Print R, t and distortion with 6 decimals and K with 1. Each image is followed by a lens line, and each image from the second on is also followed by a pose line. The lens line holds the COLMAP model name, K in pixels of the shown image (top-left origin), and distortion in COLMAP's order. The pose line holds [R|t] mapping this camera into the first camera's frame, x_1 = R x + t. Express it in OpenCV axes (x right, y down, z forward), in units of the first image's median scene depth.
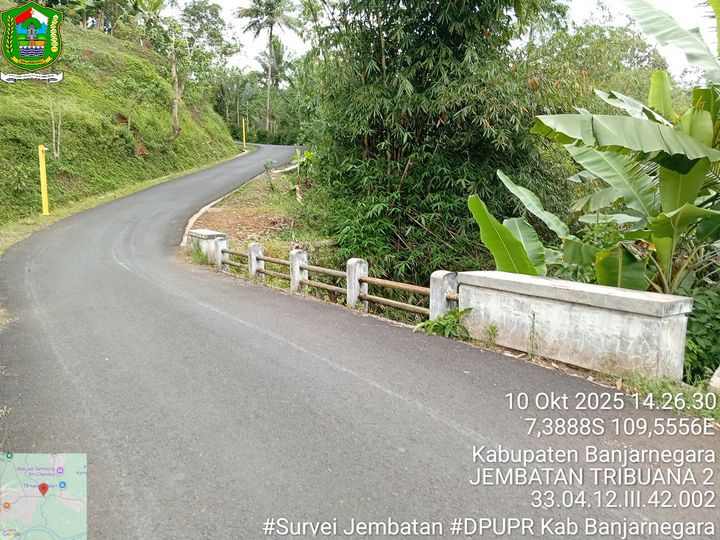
lens RADIAL K [[566.3, 0, 360.5], [0, 566.3, 264.9], [0, 0, 1]] dist [0.006793, -0.020614]
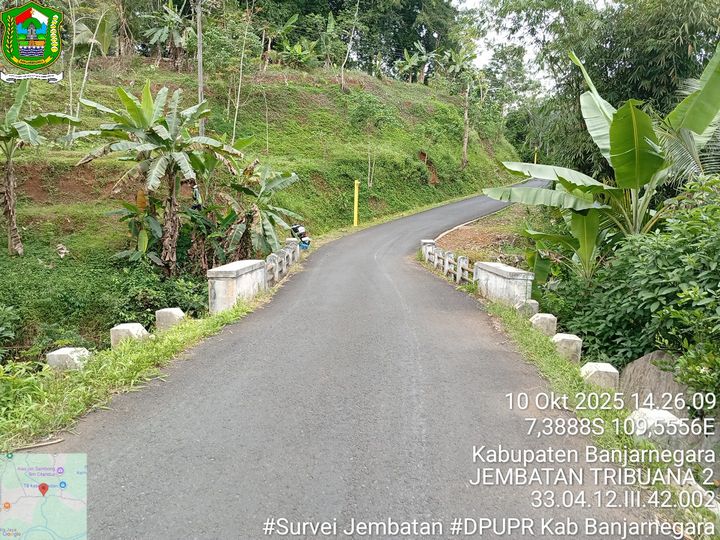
lens RADIAL K [[566.3, 0, 359.4], [0, 566.3, 271.4], [0, 0, 1]] dist [0.006793, -0.020614]
pose [[0.845887, 0.080218, -0.527296, 0.188332], [-0.092178, 0.995736, 0.003610, 0.017181], [0.525337, 0.045552, 0.849674, -0.192426]]
